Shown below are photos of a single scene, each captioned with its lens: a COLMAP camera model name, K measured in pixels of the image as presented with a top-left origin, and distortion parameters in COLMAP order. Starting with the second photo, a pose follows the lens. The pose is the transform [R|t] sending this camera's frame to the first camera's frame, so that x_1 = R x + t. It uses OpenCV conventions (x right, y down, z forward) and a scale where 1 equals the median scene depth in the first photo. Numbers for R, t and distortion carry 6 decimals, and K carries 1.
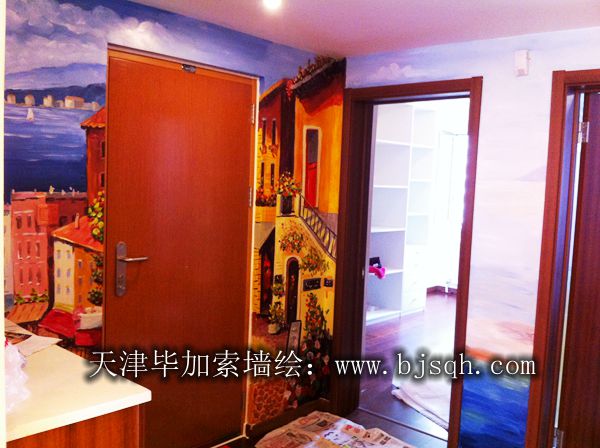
lens RADIAL K [[574.5, 0, 299.0], [0, 574.5, 226.0], [0, 0, 1]] dist [0.119134, -0.400008]
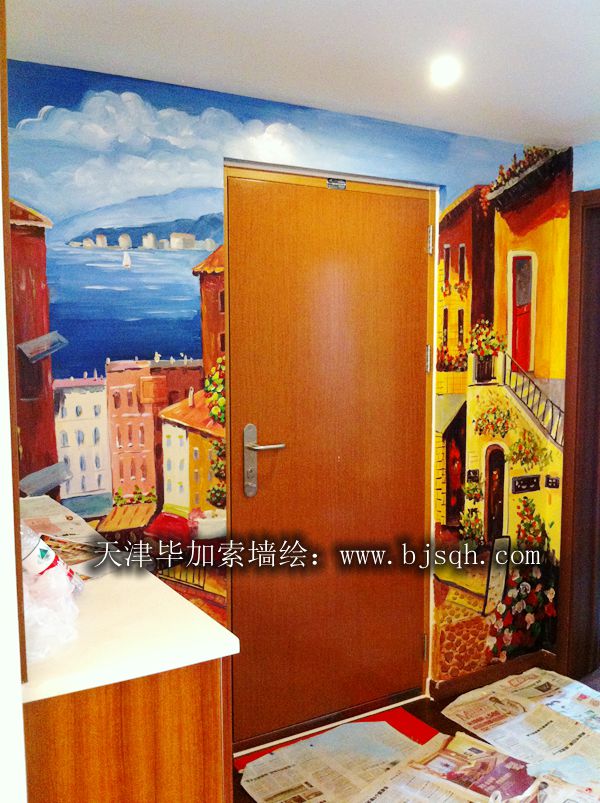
lens RADIAL K [[768.9, 0, 301.0], [0, 768.9, 407.0], [0, 0, 1]] dist [0.119134, -0.400008]
pose [[0.957794, -0.014494, -0.287090, 0.046476], [0.016760, 0.999845, 0.005438, 0.001281], [0.286966, -0.010020, 0.957888, 0.067243]]
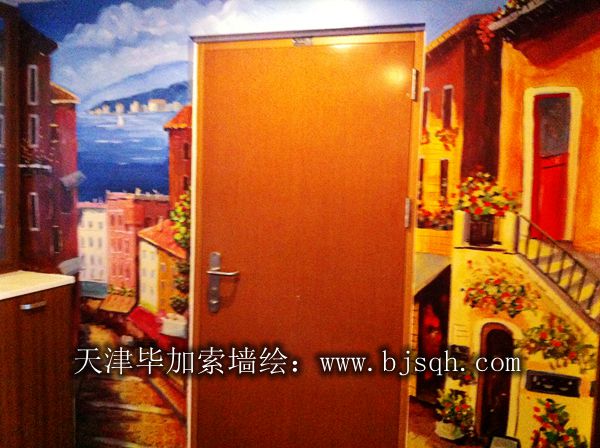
lens RADIAL K [[574.5, 0, 299.0], [0, 574.5, 226.0], [0, 0, 1]] dist [0.119134, -0.400008]
pose [[0.370410, 0.055400, -0.927215, 0.617365], [-0.096520, 0.995112, 0.020898, -0.047718], [0.923840, 0.081753, 0.373946, 0.832517]]
